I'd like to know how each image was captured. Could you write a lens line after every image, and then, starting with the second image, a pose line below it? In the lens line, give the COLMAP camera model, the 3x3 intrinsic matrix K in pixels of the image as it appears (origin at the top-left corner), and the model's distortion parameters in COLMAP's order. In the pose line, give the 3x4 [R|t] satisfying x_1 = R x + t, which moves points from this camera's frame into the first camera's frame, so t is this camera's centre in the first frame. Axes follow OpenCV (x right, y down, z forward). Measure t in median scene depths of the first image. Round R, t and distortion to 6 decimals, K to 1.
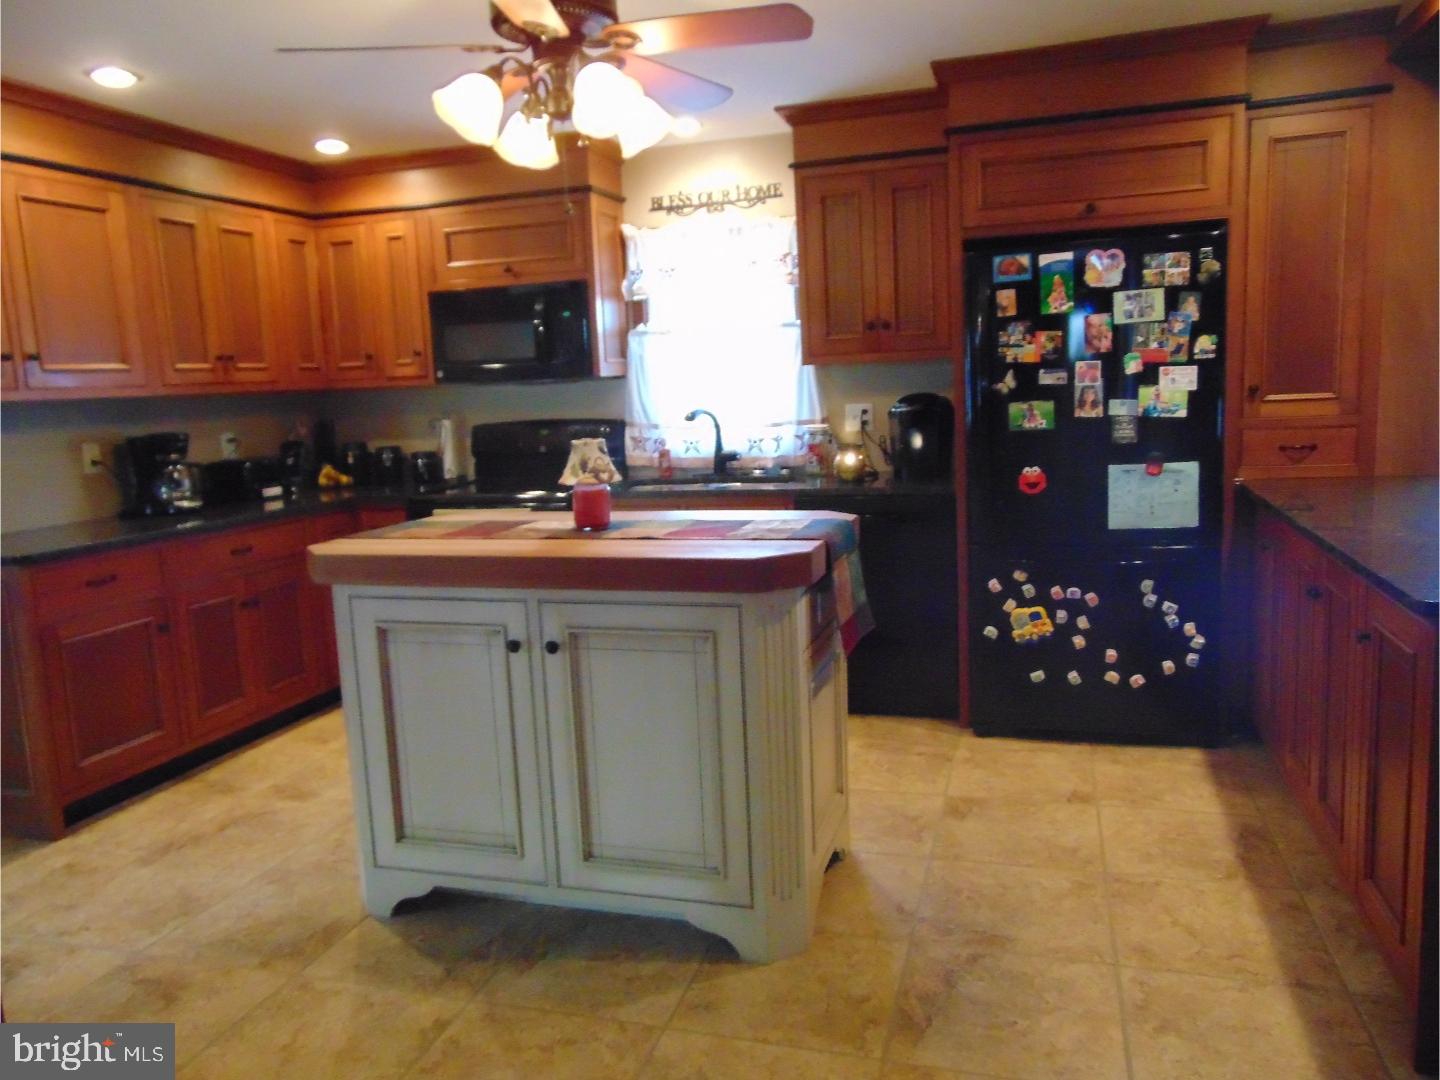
lens RADIAL K [[1069.5, 0, 715.4], [0, 1069.5, 538.4], [0, 0, 1]] dist [-0.028164, 0.044198]
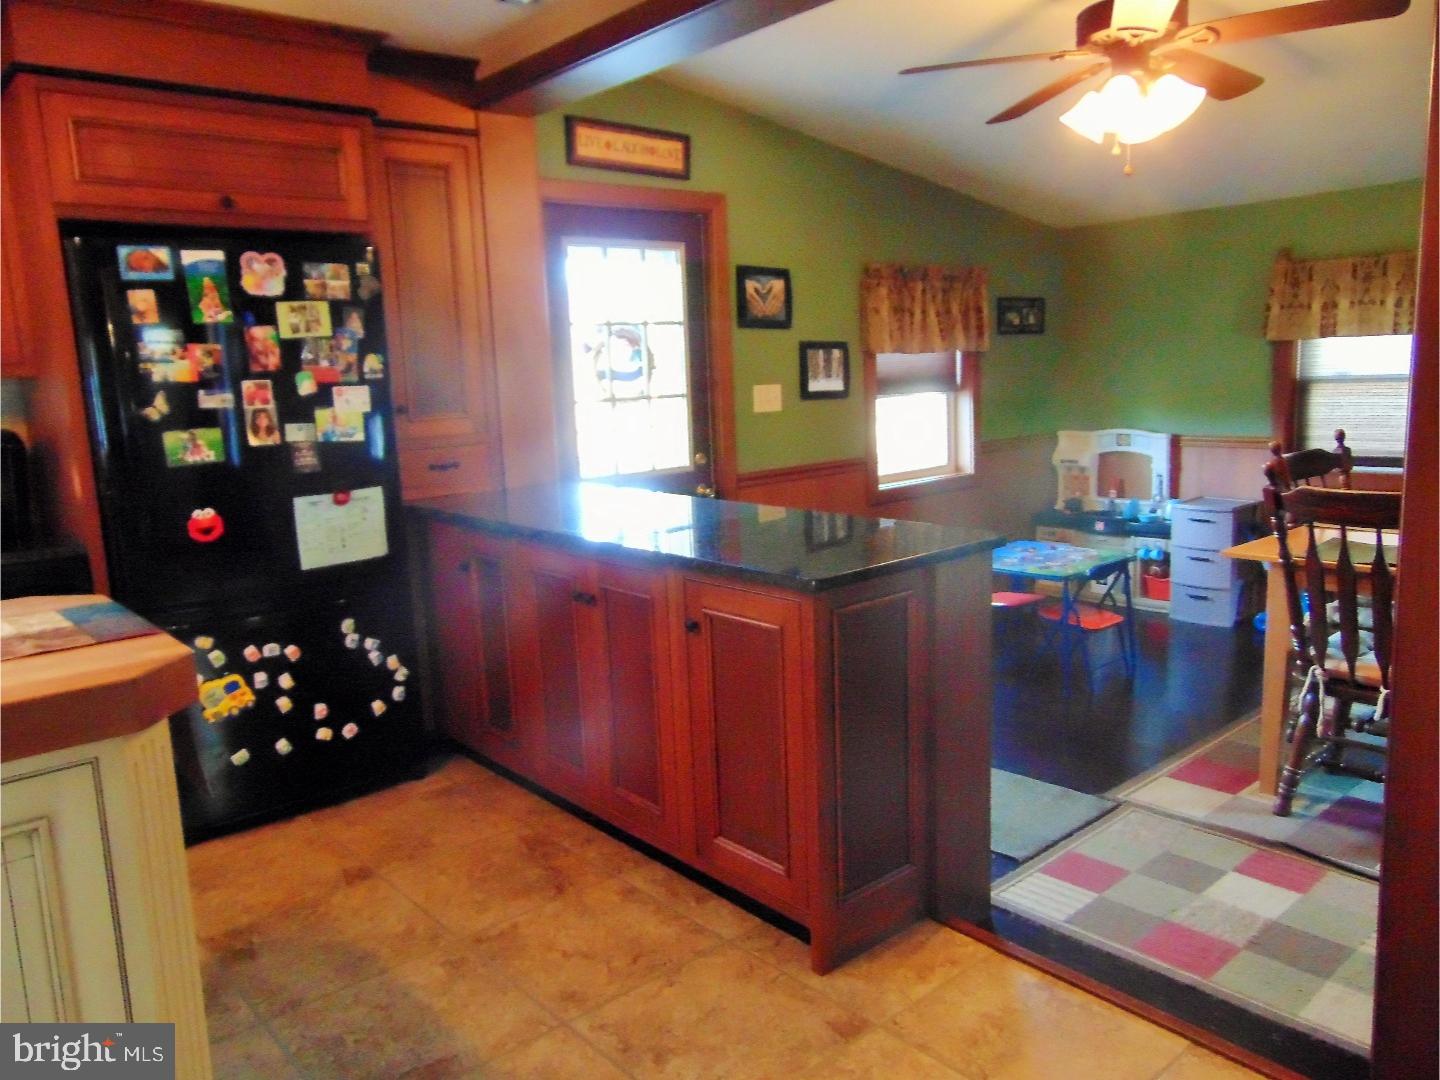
lens RADIAL K [[1069.5, 0, 719.5], [0, 1069.5, 542.3], [0, 0, 1]] dist [-0.028164, 0.044198]
pose [[0.530211, -0.117004, 0.839754, -0.189038], [0.140452, 0.988869, 0.049101, -0.026787], [-0.836151, 0.091912, 0.540743, 0.234141]]
